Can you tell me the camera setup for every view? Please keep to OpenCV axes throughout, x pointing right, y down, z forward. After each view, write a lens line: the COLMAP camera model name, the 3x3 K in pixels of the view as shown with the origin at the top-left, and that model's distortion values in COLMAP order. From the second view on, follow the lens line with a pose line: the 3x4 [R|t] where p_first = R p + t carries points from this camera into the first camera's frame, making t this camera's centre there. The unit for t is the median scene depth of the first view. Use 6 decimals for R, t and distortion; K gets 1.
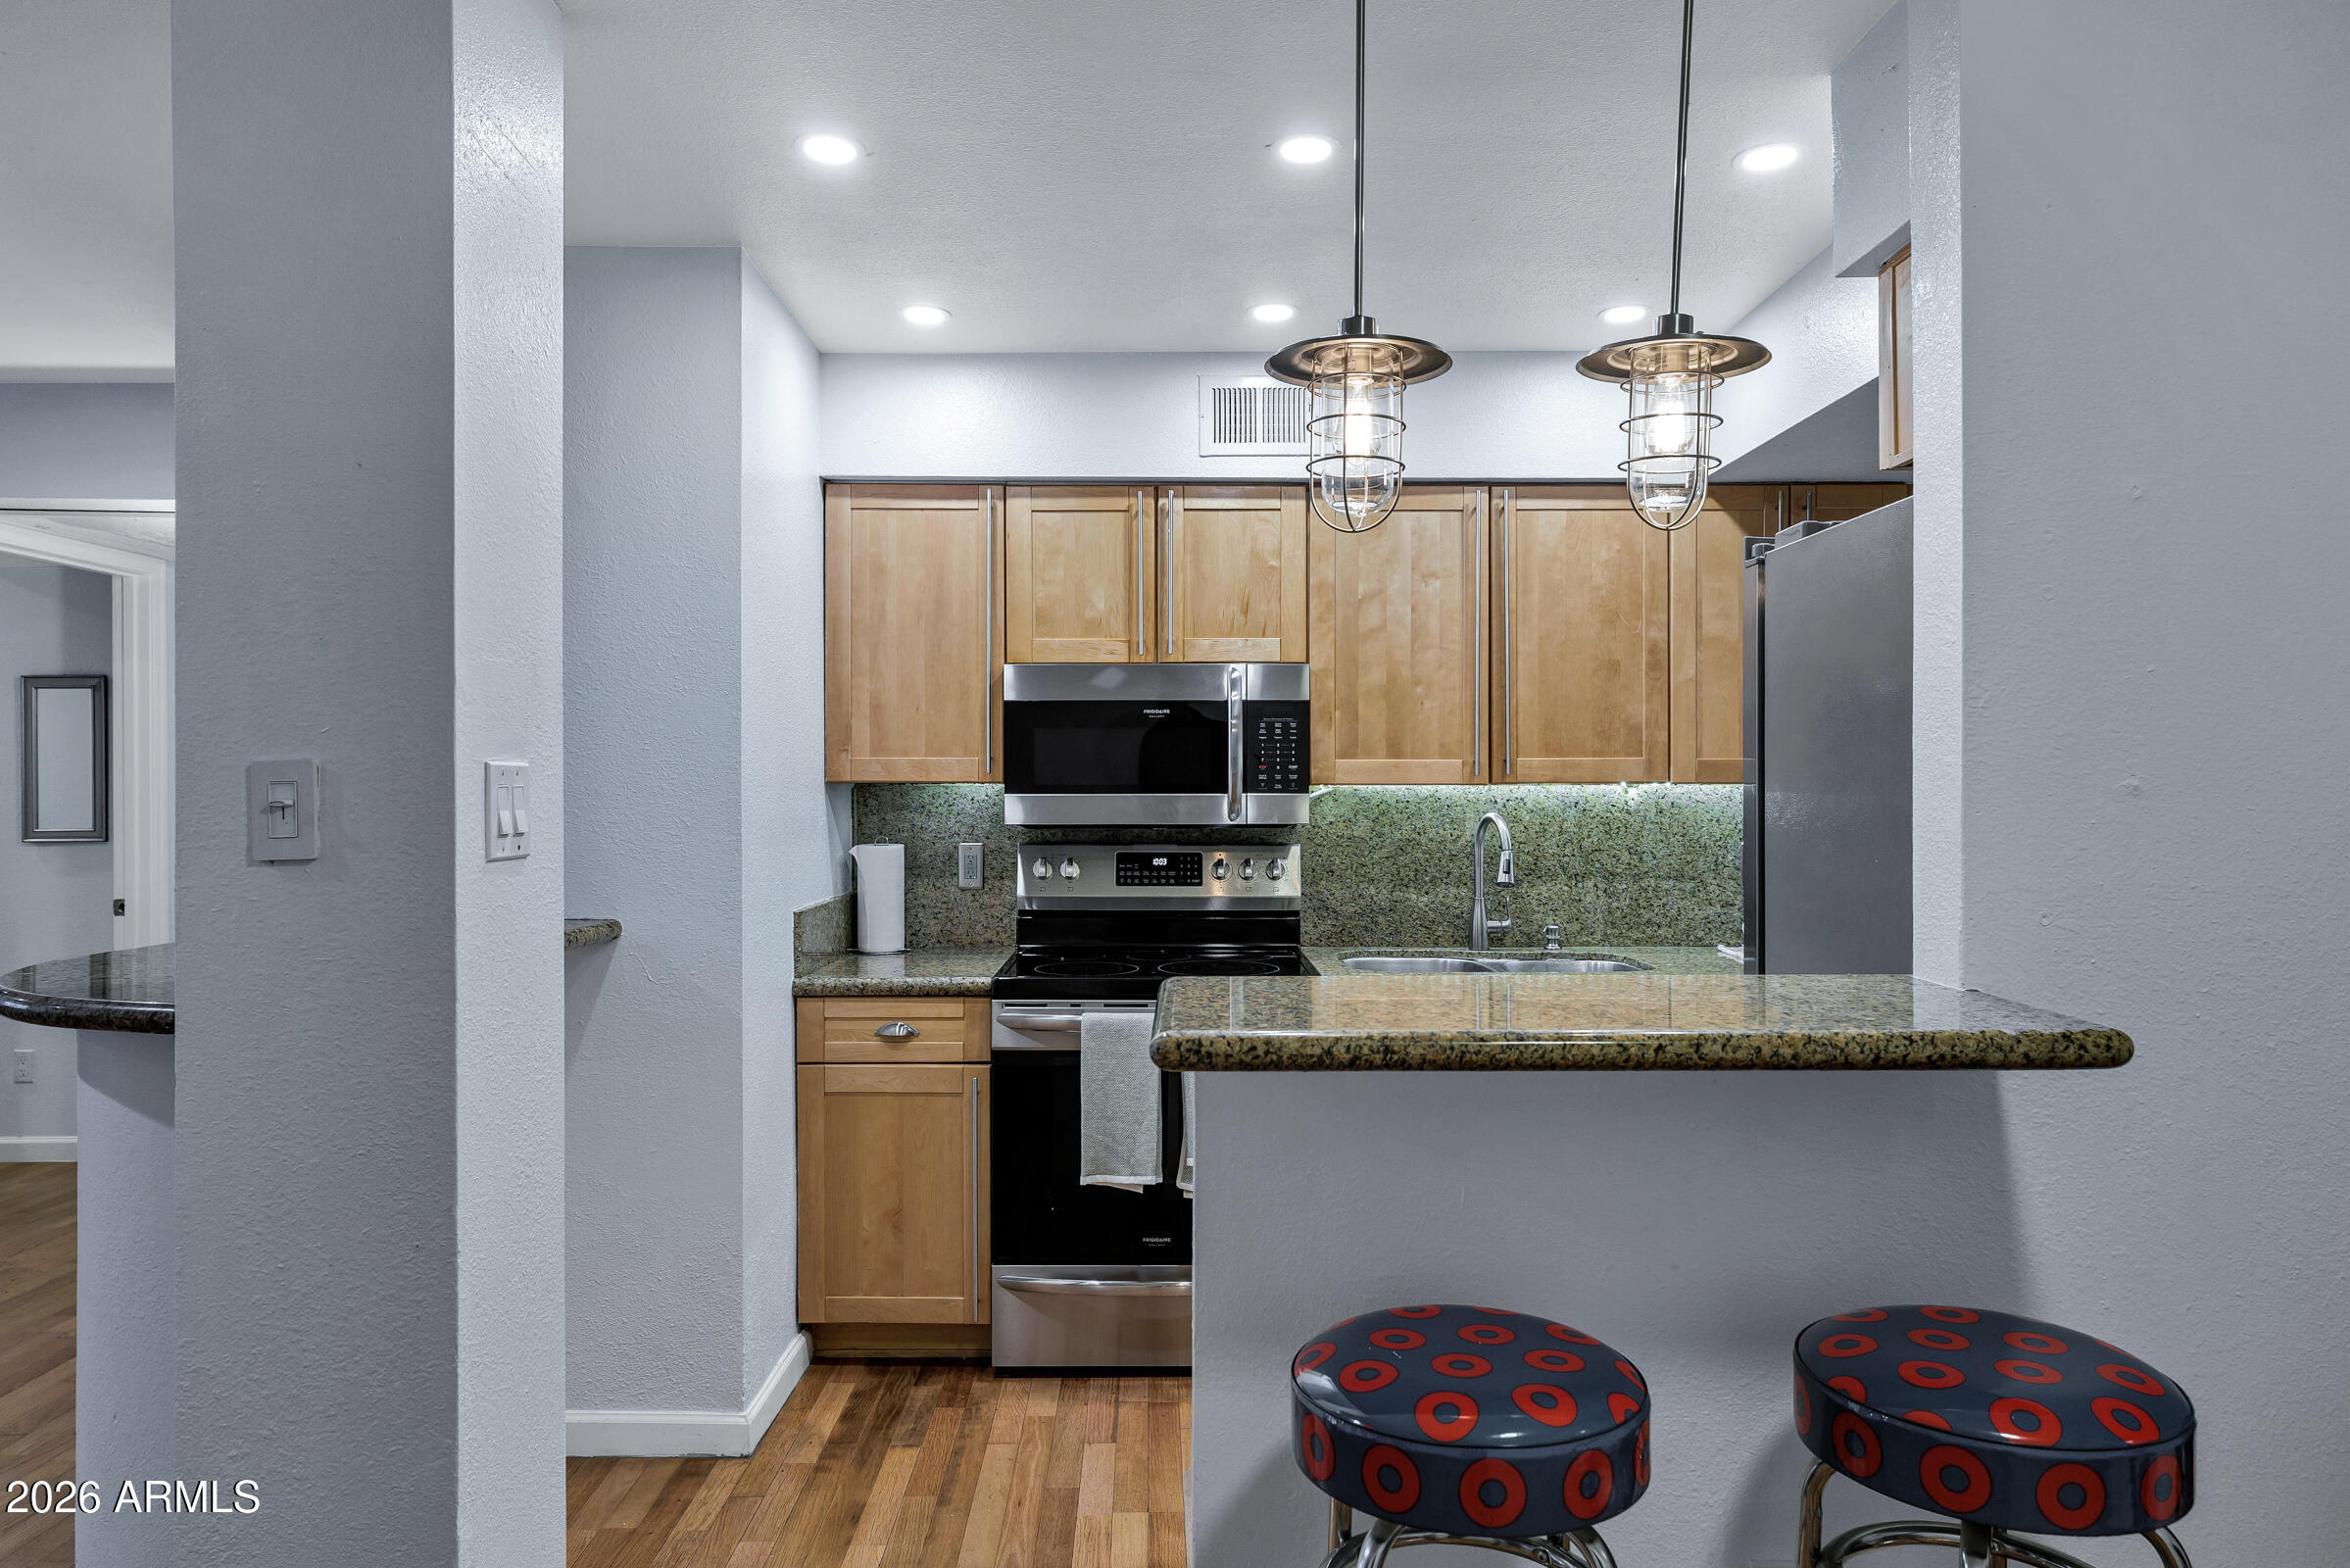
lens RADIAL K [[1493.7, 0, 1172.0], [0, 1493.7, 792.7], [0, 0, 1]] dist [0.005102, 0.000190]
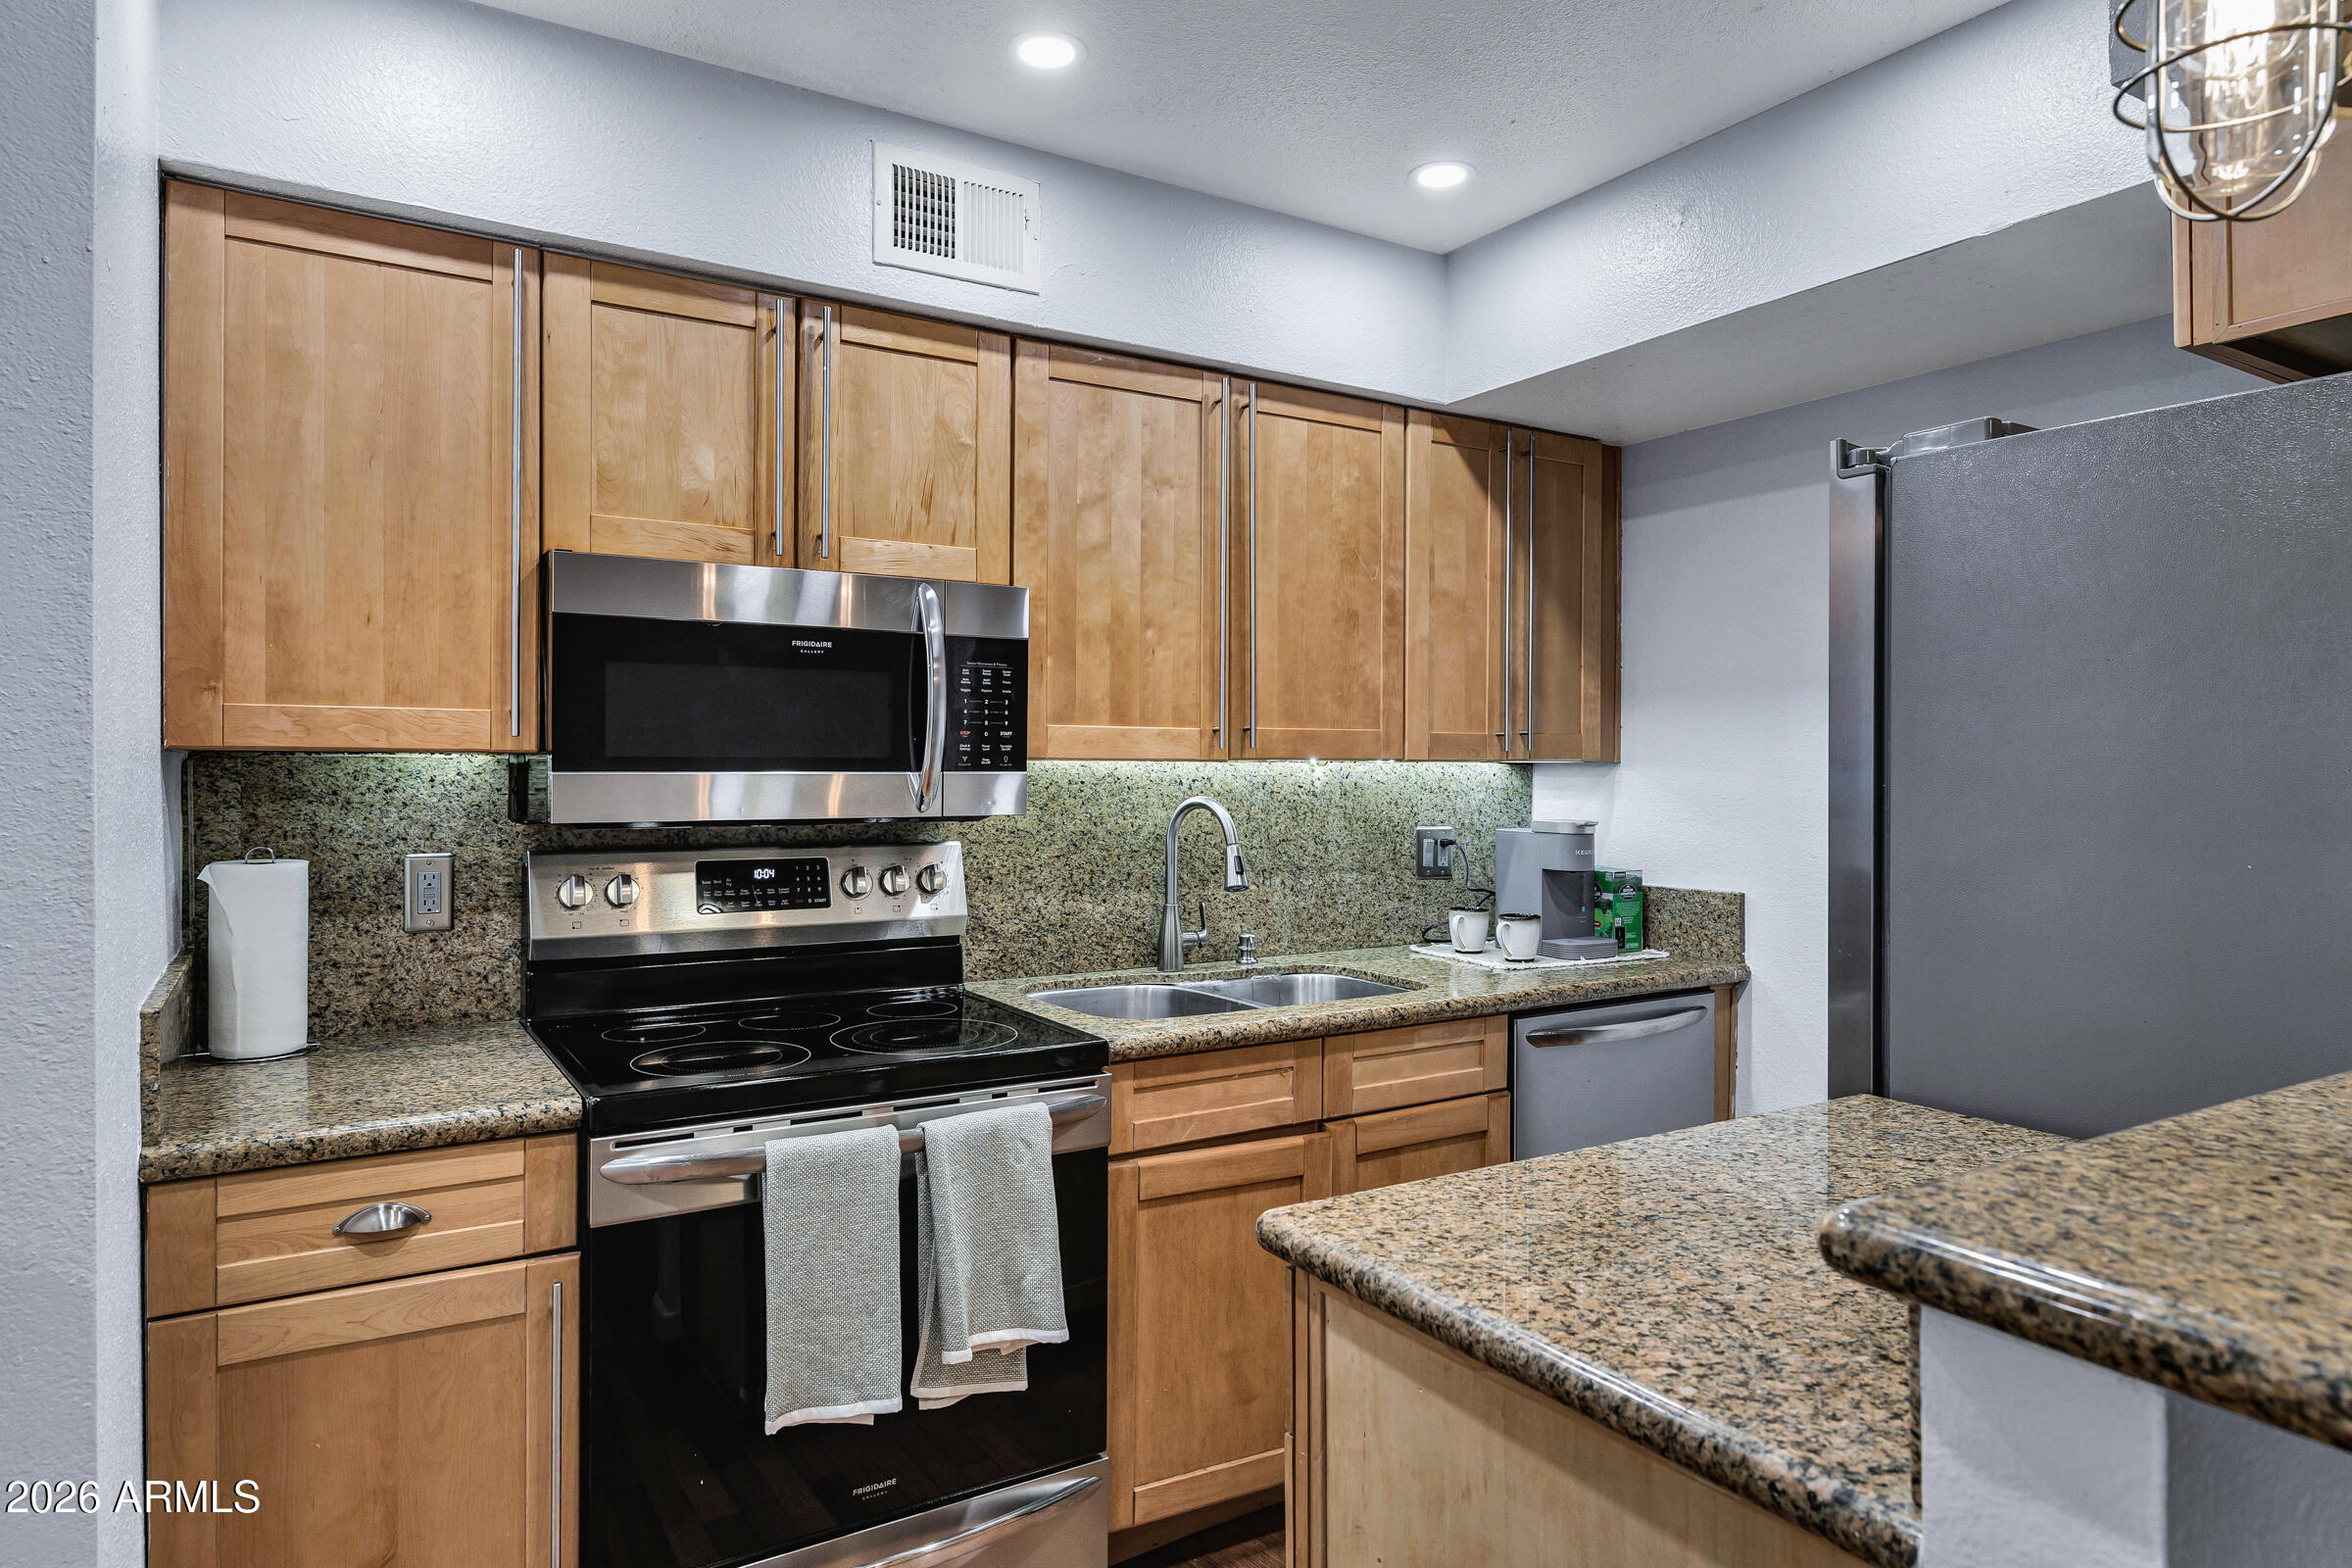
lens RADIAL K [[1391.3, 0, 1180.3], [0, 1391.3, 769.0], [0, 0, 1]] dist [-0.003094, 0.003693]
pose [[0.841546, 0.002993, 0.540178, -0.197279], [-0.002540, 0.999996, -0.001584, 0.000135], [-0.540180, -0.000039, 0.841550, 0.401702]]
